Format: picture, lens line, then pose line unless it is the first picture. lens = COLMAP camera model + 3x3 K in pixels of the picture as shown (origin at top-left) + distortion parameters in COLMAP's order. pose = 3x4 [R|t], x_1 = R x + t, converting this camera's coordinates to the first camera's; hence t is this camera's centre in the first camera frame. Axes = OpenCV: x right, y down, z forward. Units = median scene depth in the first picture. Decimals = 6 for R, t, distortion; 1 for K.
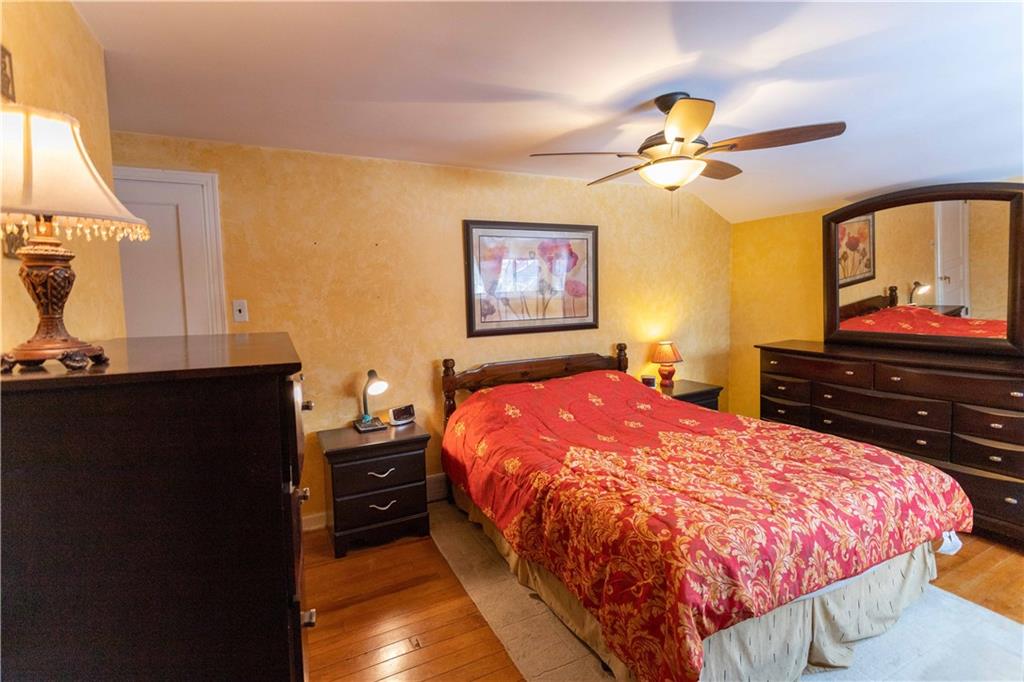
lens RADIAL K [[479.6, 0, 522.1], [0, 479.6, 338.2], [0, 0, 1]] dist [-0.000269, 0.000790]
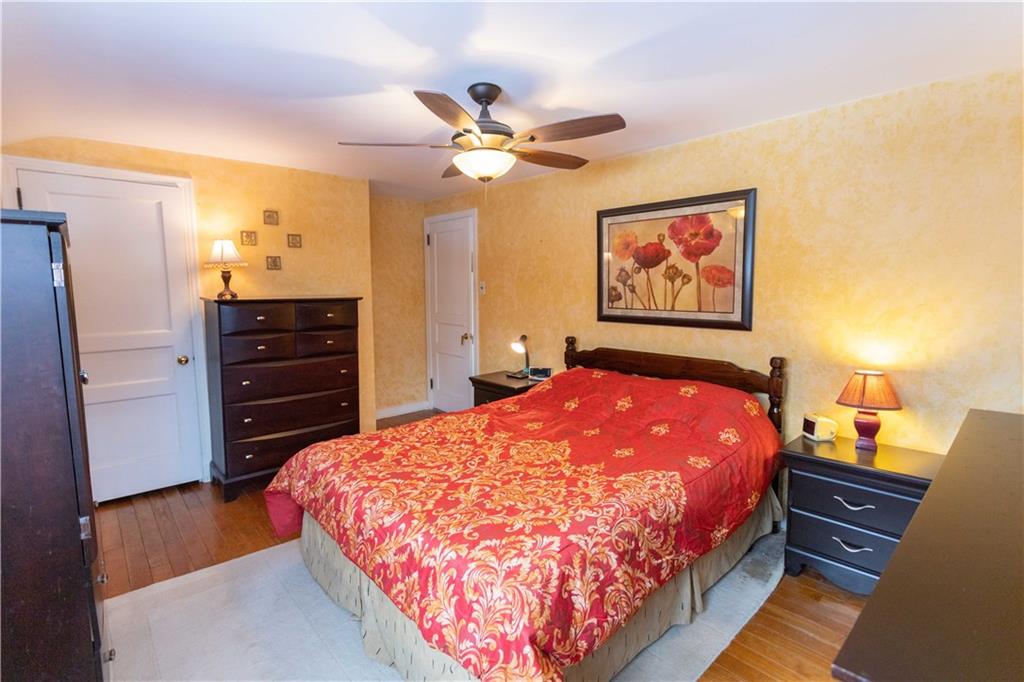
lens RADIAL K [[479.6, 0, 508.0], [0, 479.6, 341.8], [0, 0, 1]] dist [-0.000269, 0.000790]
pose [[0.261898, 0.141577, -0.954655, 0.874598], [-0.092159, 0.988330, 0.121288, -0.067412], [0.960685, 0.056214, 0.271889, 0.518988]]
